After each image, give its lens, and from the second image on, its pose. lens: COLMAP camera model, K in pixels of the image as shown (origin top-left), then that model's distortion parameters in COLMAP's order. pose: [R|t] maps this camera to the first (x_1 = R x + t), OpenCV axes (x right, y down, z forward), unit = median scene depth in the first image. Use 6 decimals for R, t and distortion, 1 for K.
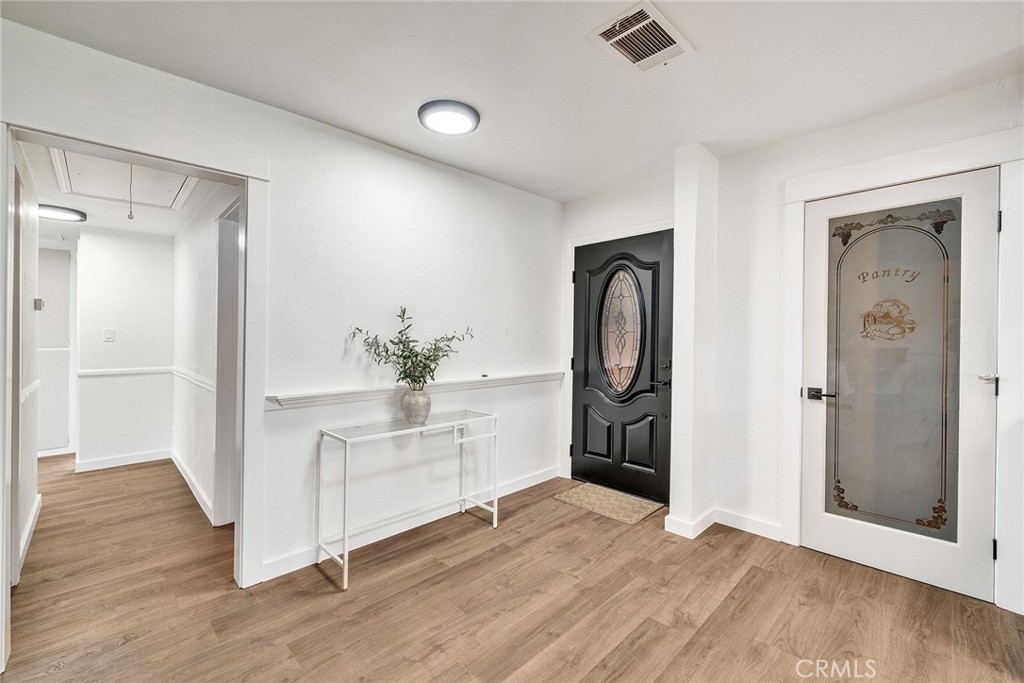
lens RADIAL K [[435.8, 0, 513.0], [0, 435.8, 337.9], [0, 0, 1]] dist [-0.003818, -0.001498]
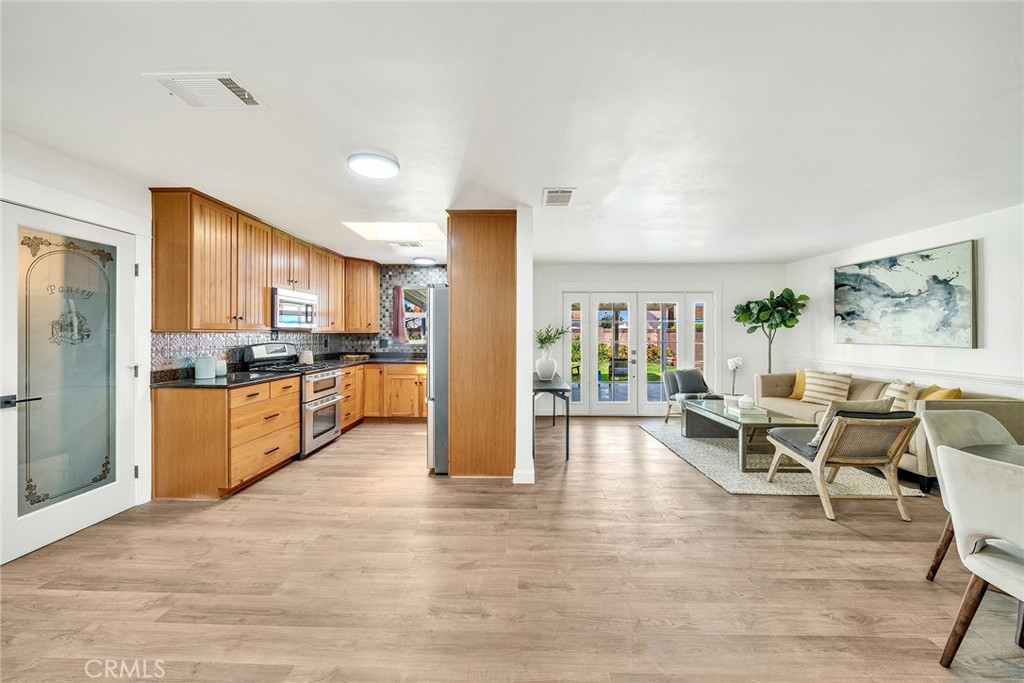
lens RADIAL K [[372.6, 0, 510.8], [0, 372.6, 338.0], [0, 0, 1]] dist [-0.003030, -0.000278]
pose [[-0.701714, -0.010058, 0.712388, -0.668394], [0.000044, 0.999900, 0.014161, -0.024408], [-0.712459, 0.009968, -0.701643, 0.763474]]
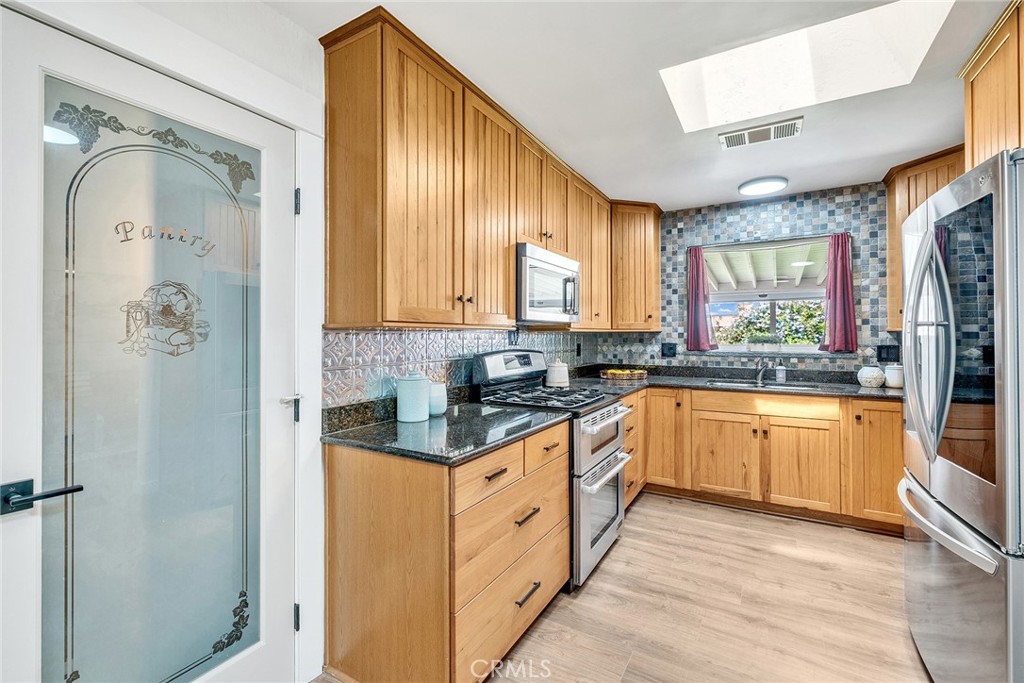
lens RADIAL K [[435.8, 0, 500.0], [0, 435.8, 334.8], [0, 0, 1]] dist [-0.003818, -0.001498]
pose [[-0.244180, 0.004258, 0.969721, 0.203082], [0.009277, 0.999955, -0.002055, -0.014485], [-0.969686, 0.008495, -0.244208, 0.652912]]
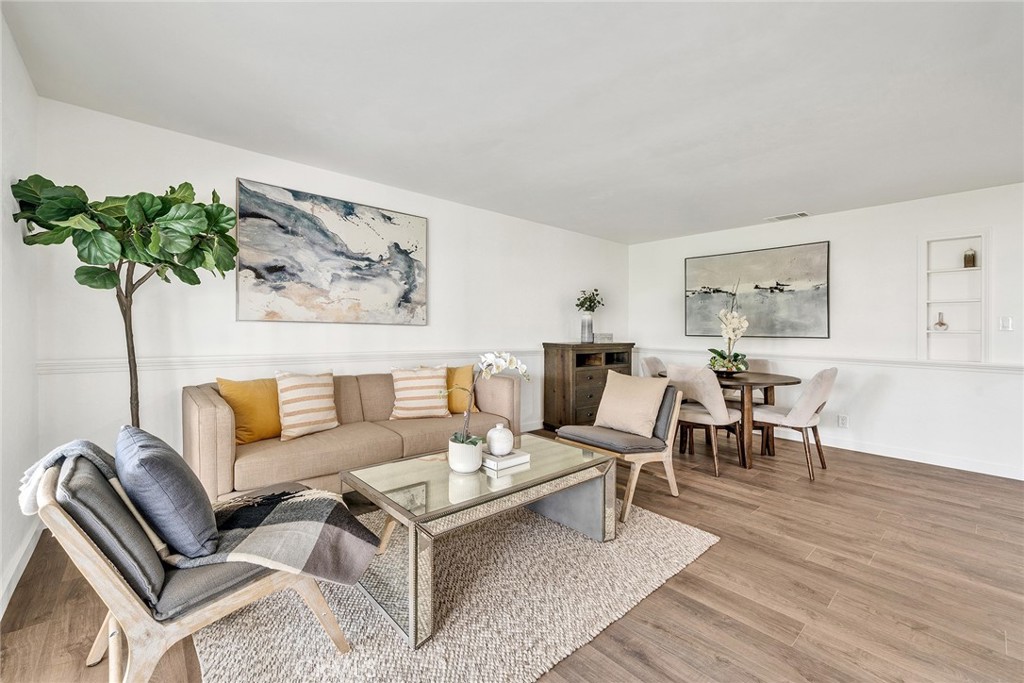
lens RADIAL K [[424.7, 0, 509.1], [0, 424.7, 323.2], [0, 0, 1]] dist [-0.000024, -0.001572]
pose [[-0.054585, -0.016382, -0.998375, 0.663678], [-0.019165, 0.999698, -0.015356, 0.042137], [0.998325, 0.018296, -0.054882, -1.018412]]
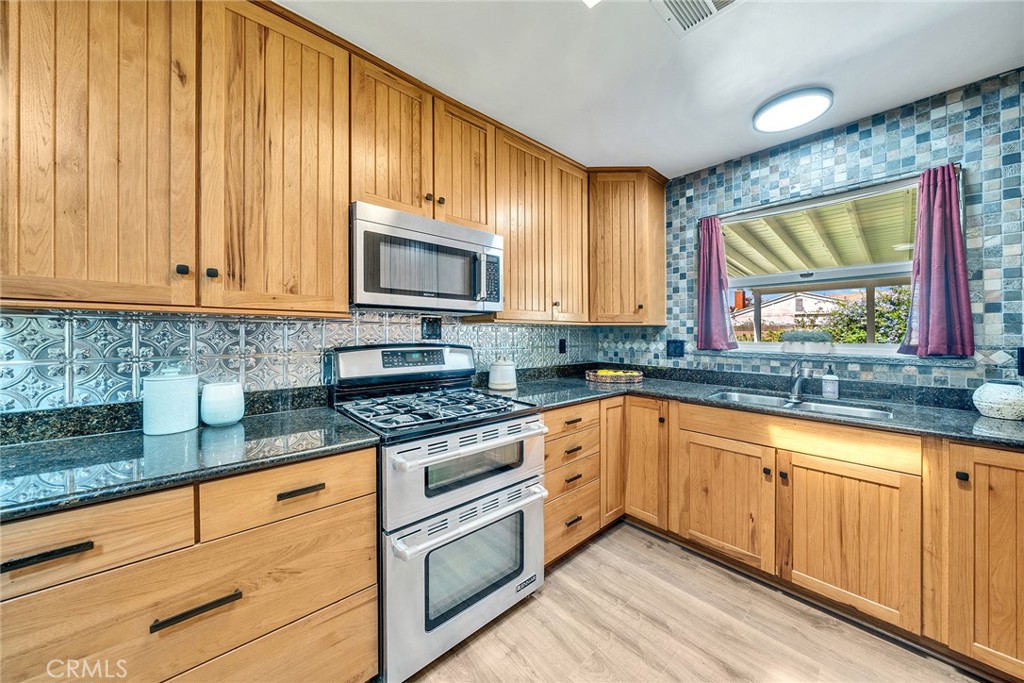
lens RADIAL K [[346.0, 0, 509.2], [0, 346.0, 333.5], [0, 0, 1]] dist [-0.010202, 0.000817]
pose [[0.048373, 0.001325, 0.998828, 0.538839], [0.001421, 0.999998, -0.001395, -0.000418], [-0.998828, 0.001487, 0.048371, 0.121200]]
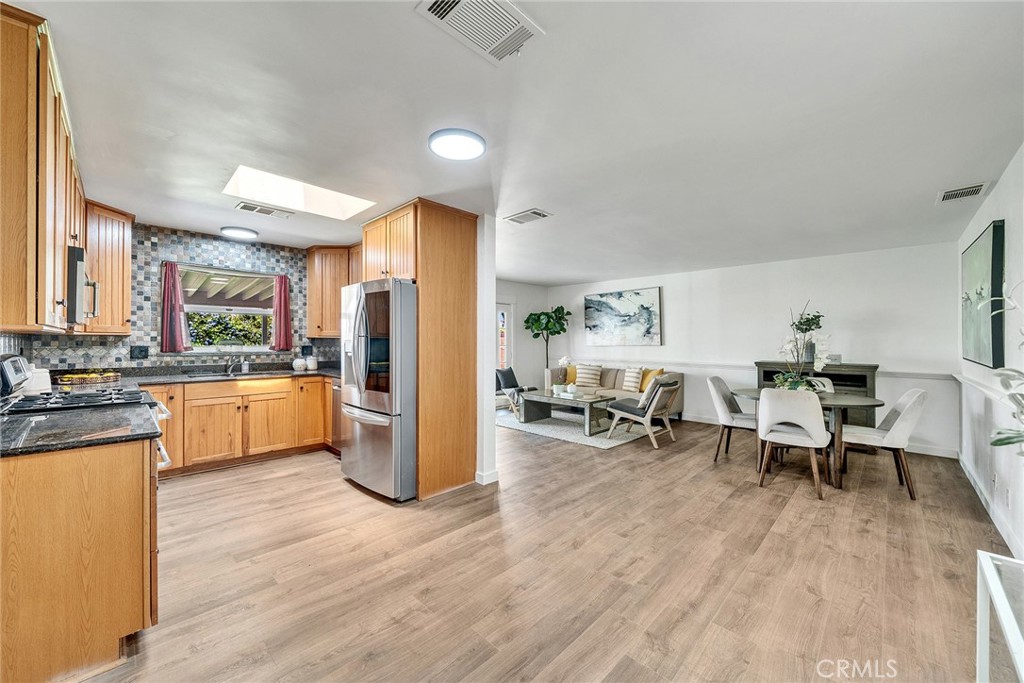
lens RADIAL K [[391.4, 0, 512.9], [0, 391.4, 345.9], [0, 0, 1]] dist [-0.000501, 0.000216]
pose [[-0.999659, -0.005234, -0.025602, 0.174304], [-0.005745, 0.999785, 0.019922, -0.020882], [0.025493, 0.020063, -0.999474, 1.224447]]
